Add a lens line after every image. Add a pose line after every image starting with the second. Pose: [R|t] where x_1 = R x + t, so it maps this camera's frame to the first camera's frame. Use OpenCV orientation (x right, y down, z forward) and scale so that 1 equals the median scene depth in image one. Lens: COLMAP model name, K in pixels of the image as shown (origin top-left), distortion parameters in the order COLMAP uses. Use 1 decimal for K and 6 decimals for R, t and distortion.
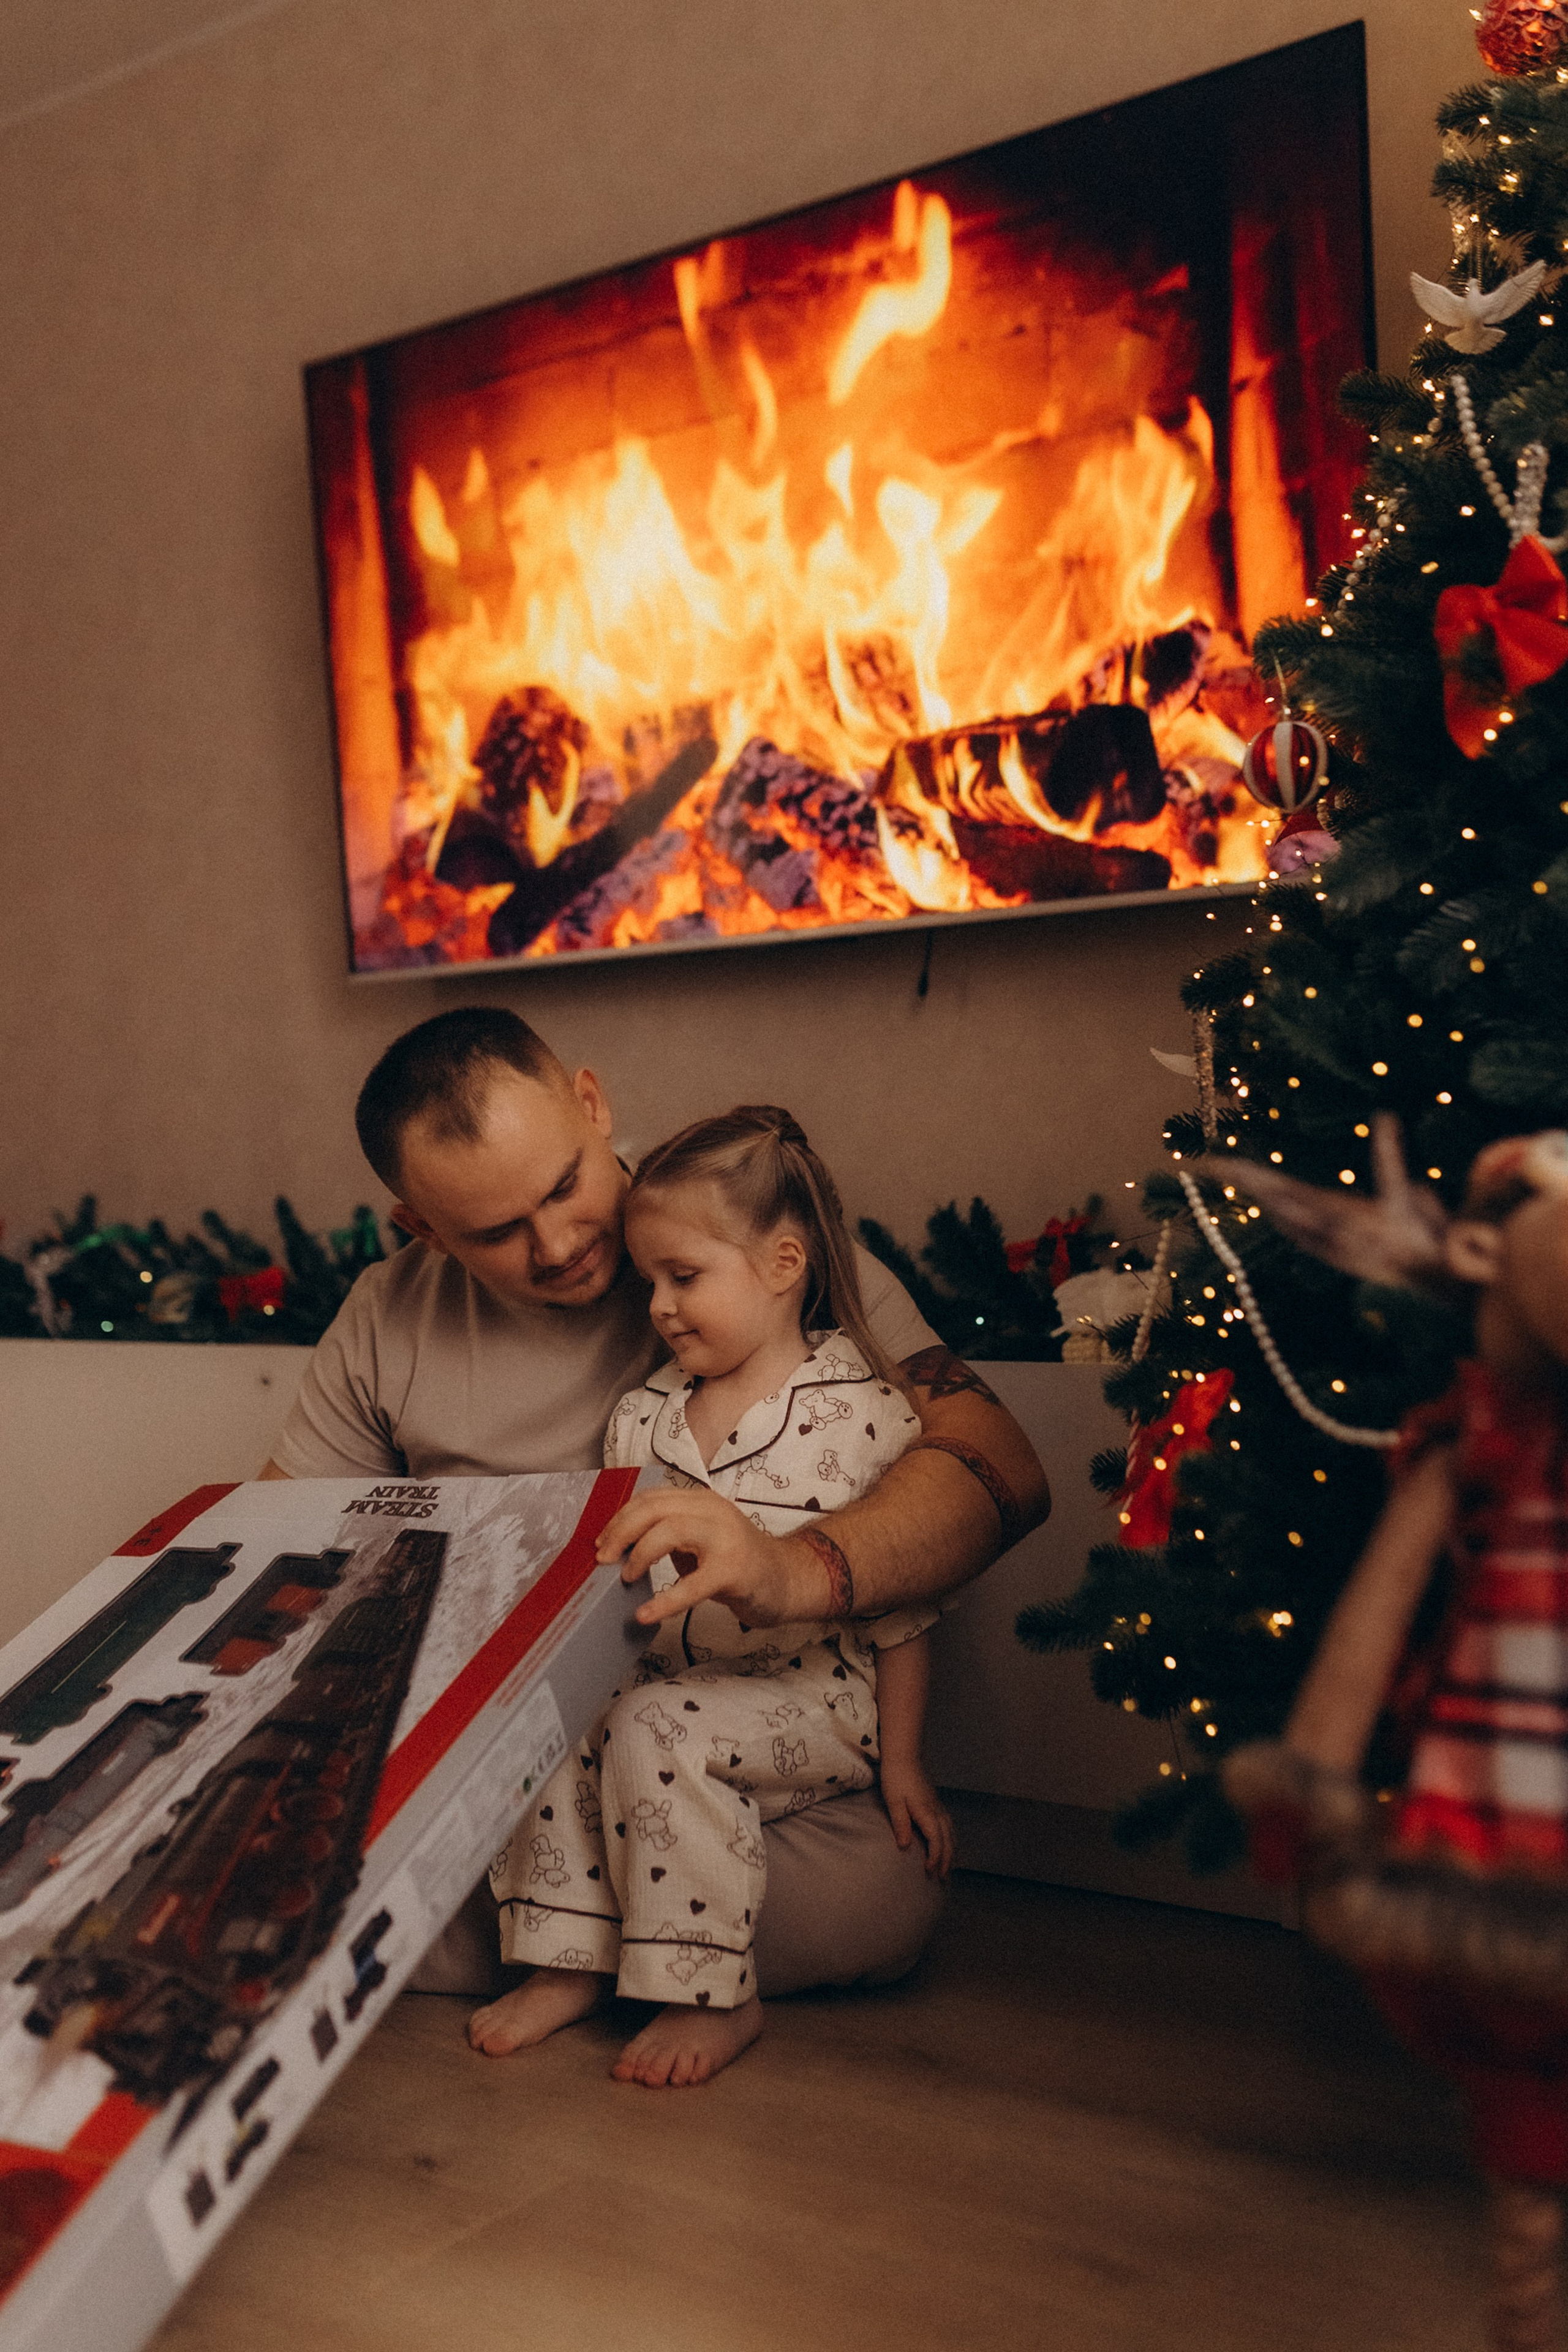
lens RADIAL K [[2231.6, 0, 770.1], [0, 2231.6, 1160.6], [0, 0, 1]] dist [0.059386, 0.000000]
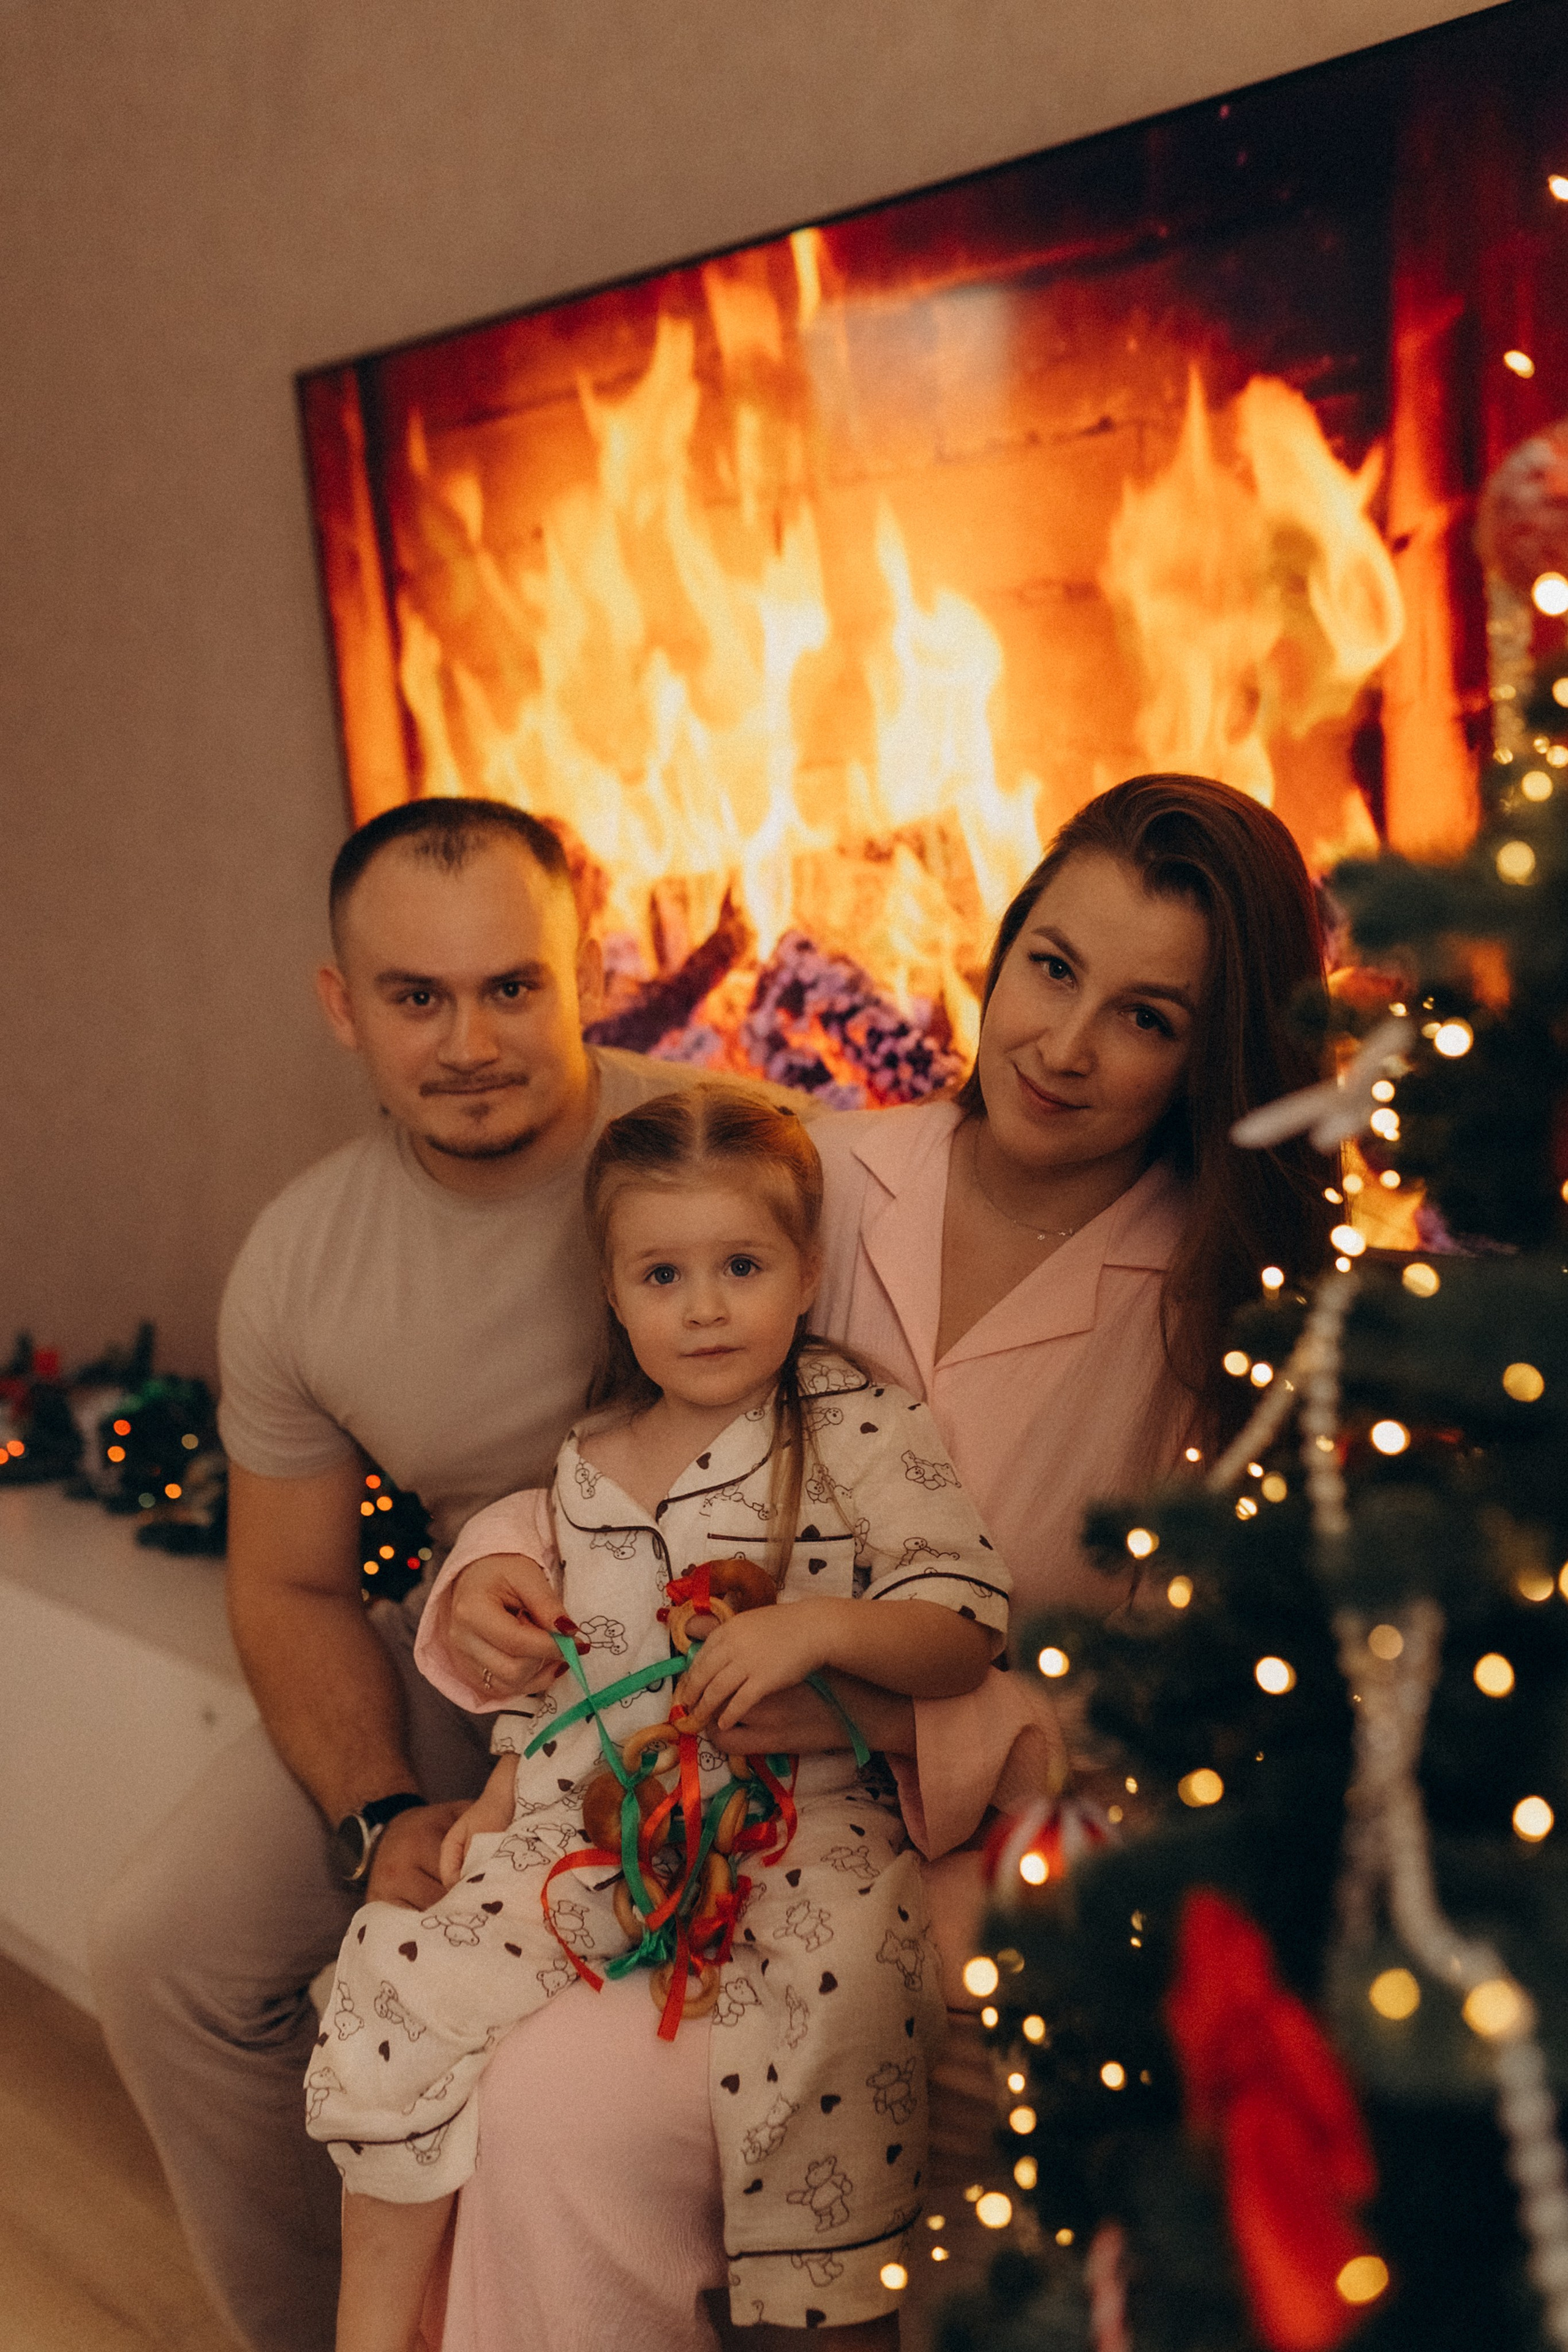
lens RADIAL K [[2231.6, 0, 780.7], [0, 2231.6, 1166.4], [0, 0, 1]] dist [0.059386, 0.000000]
pose [[0.979679, 0.027330, -0.198702, 0.145858], [0.007634, 0.984874, 0.173103, -0.244669], [0.200427, -0.171103, 0.964652, 0.249640]]
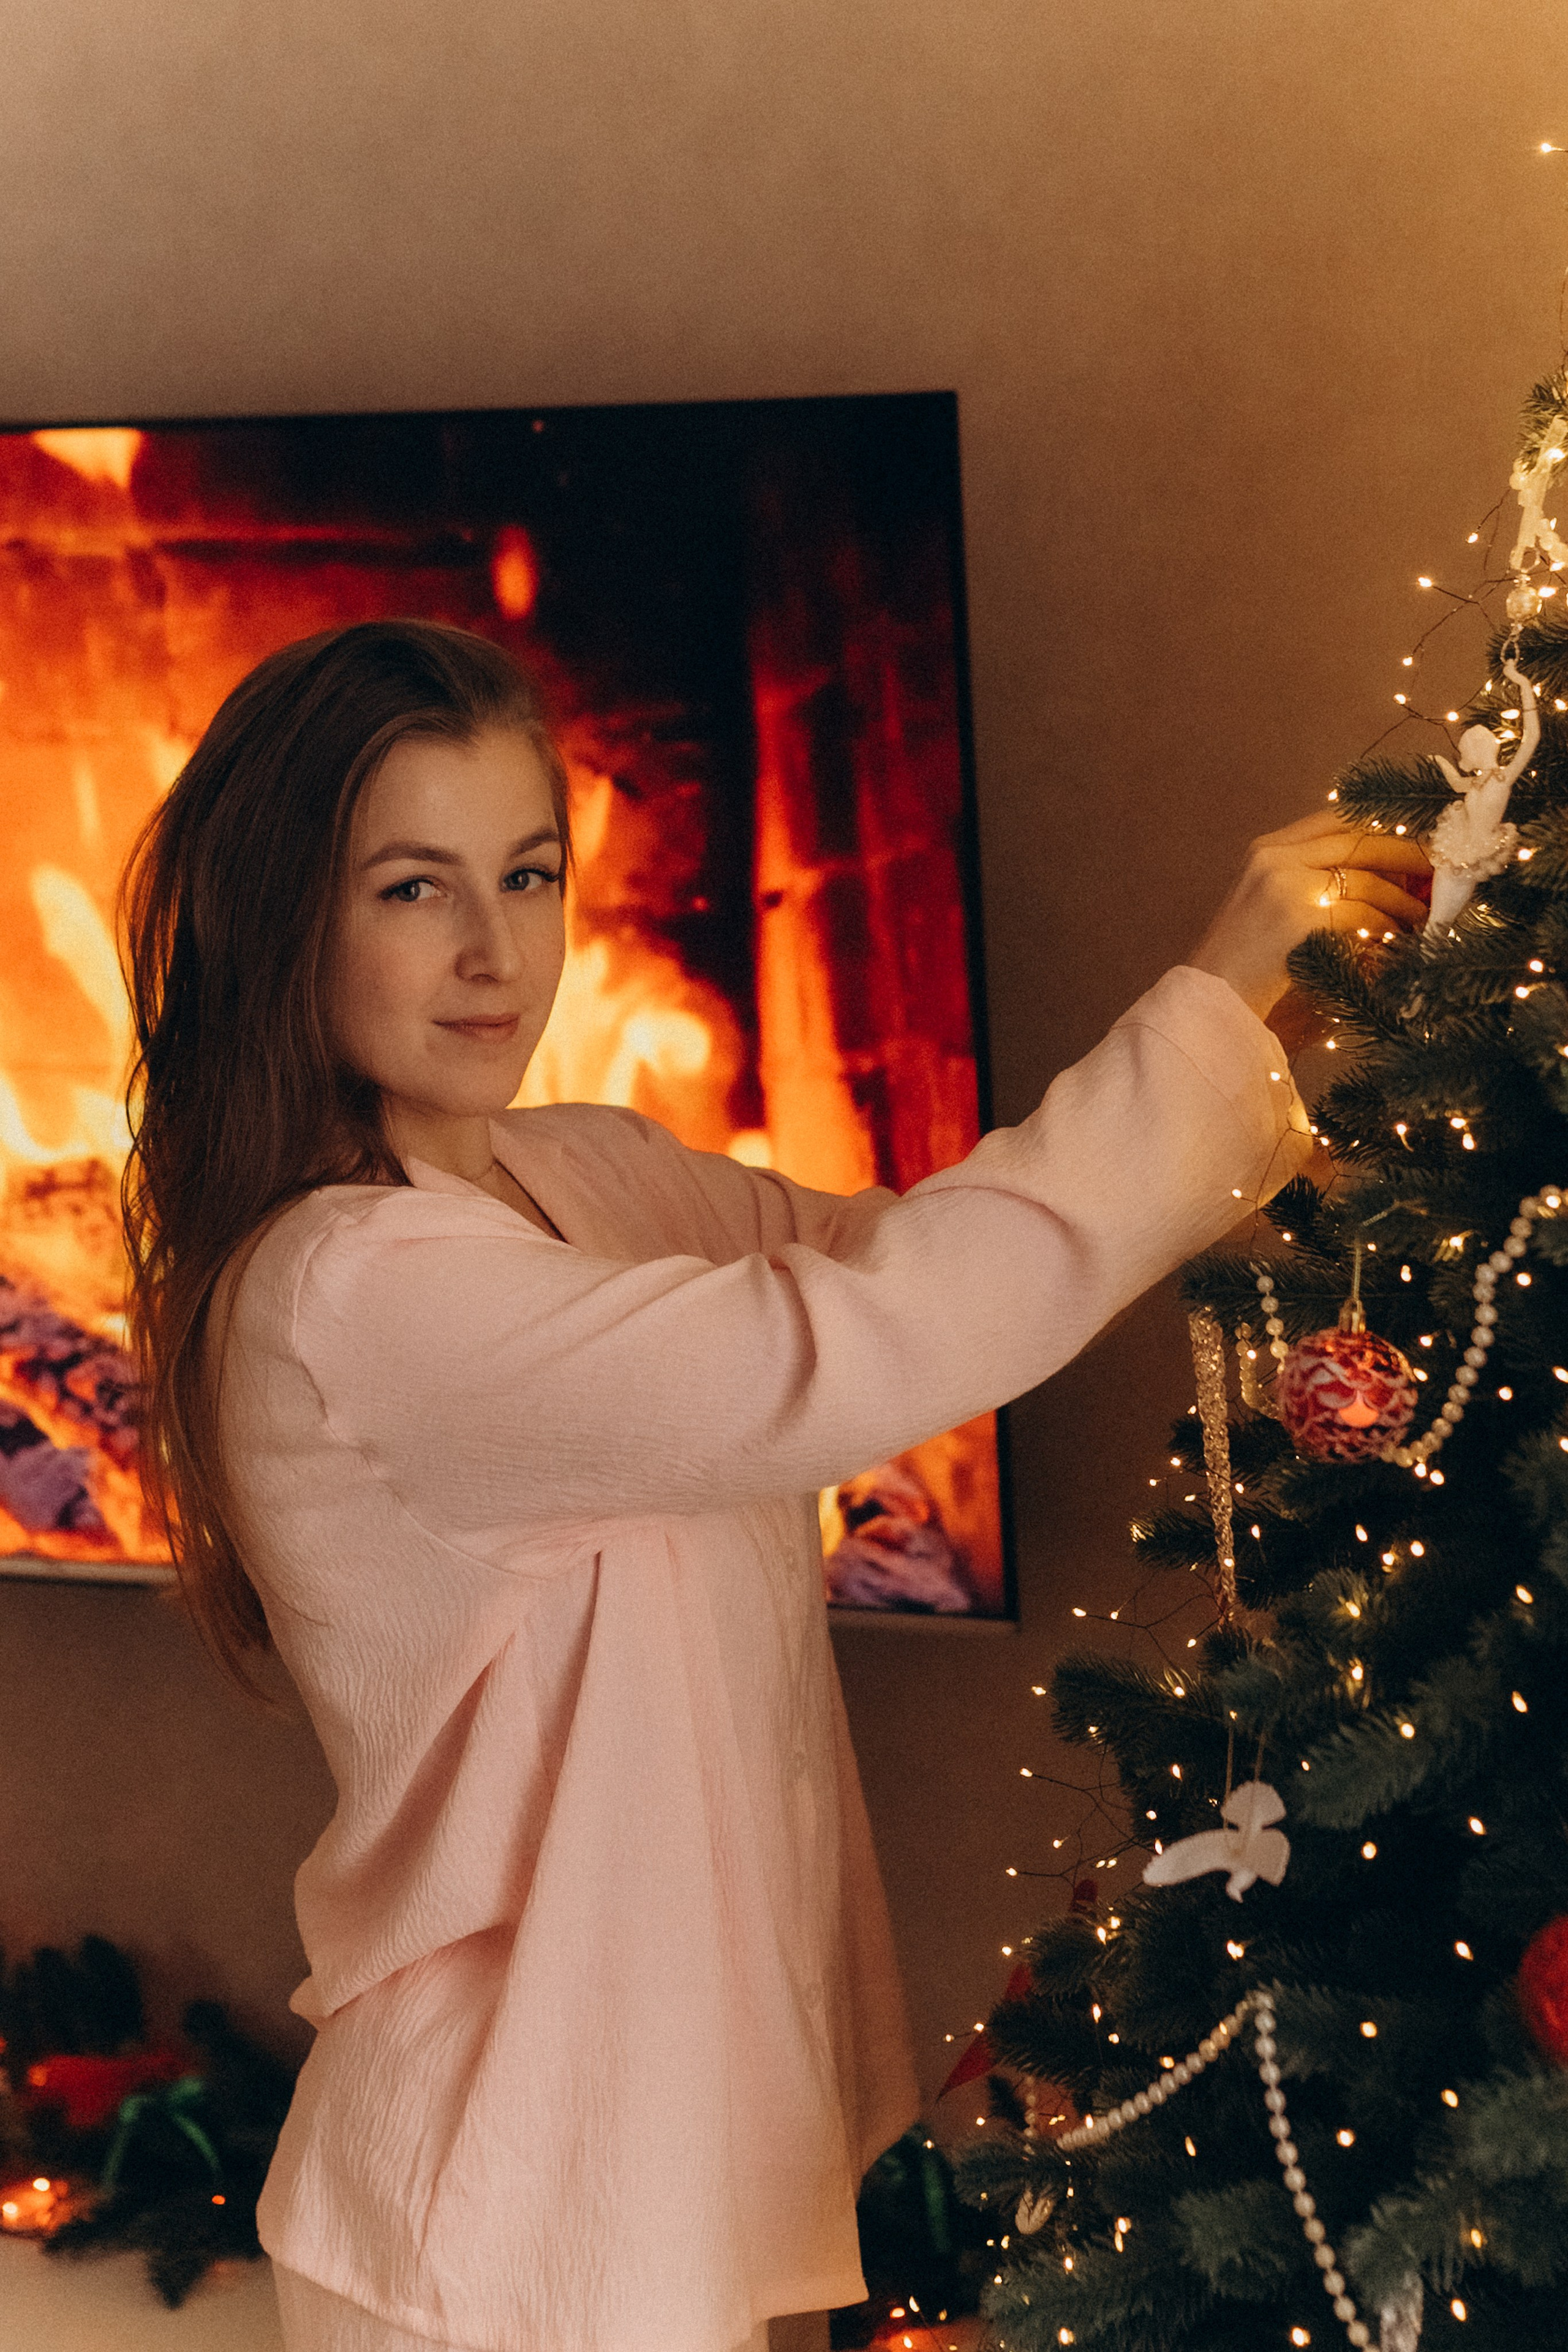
lens RADIAL K [[3590.1, 0, 780.3], [0, 3590.1, 1180.1], [0, 0, 1]] dist [0.220996, 0.000000]
pose [[0.958096, -0.090916, 0.271638, -0.062365], [0.019056, 0.966424, 0.256245, -0.462229], [-0.285814, -0.240331, 0.927659, 0.036399]]
